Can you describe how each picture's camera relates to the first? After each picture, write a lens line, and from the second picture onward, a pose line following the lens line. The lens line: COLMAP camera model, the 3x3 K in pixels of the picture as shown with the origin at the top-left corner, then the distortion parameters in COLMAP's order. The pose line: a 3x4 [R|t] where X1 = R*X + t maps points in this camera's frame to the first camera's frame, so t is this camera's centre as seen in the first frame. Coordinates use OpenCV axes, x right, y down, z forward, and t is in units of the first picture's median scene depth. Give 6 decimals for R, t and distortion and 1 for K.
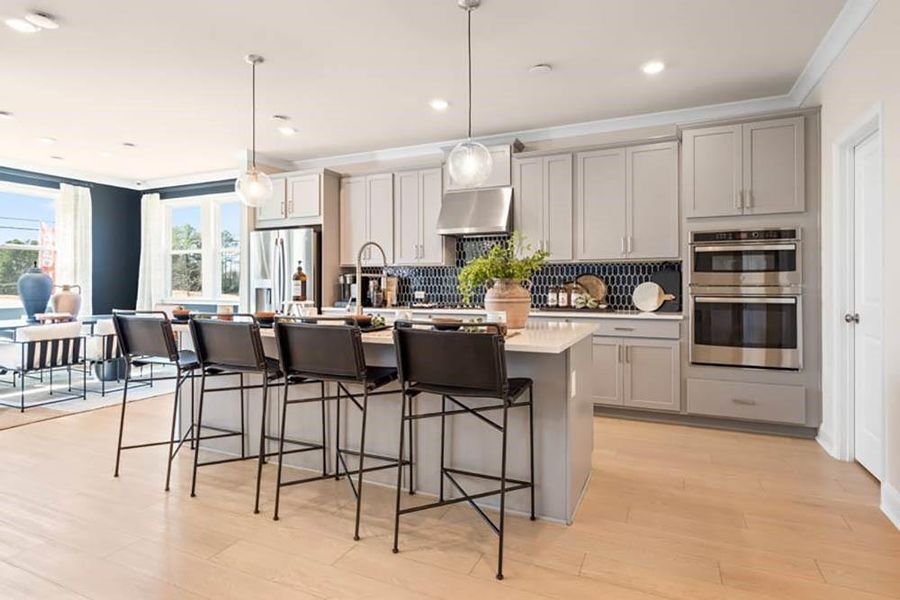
lens RADIAL K [[488.3, 0, 447.8], [0, 488.3, 283.7], [0, 0, 1]] dist [0.002610, 0.000628]
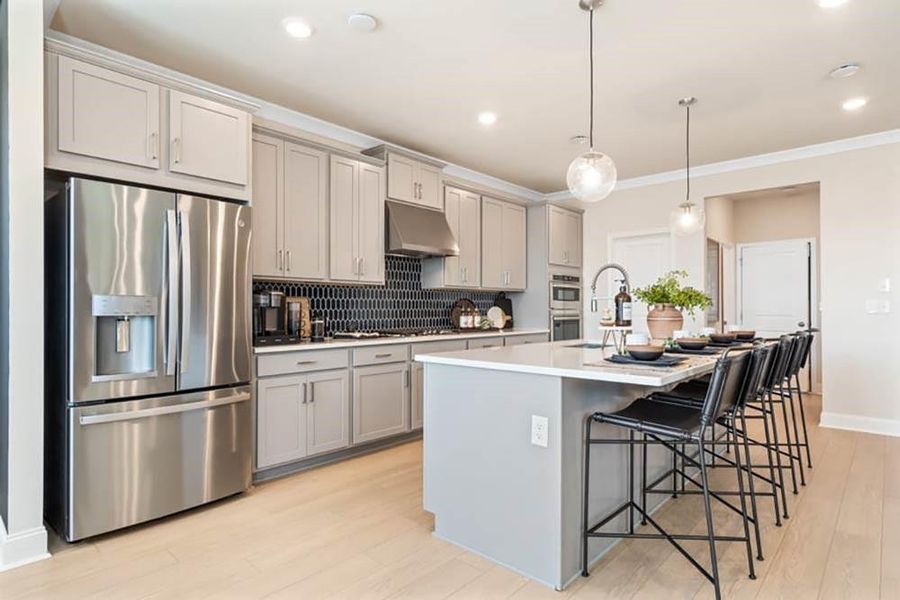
lens RADIAL K [[479.6, 0, 446.6], [0, 479.6, 304.0], [0, 0, 1]] dist [-0.003220, -0.000460]
pose [[0.308696, 0.009478, 0.951113, -0.832203], [-0.001446, 0.999954, -0.009496, 0.002138], [-0.951160, 0.001556, 0.308696, 0.710314]]
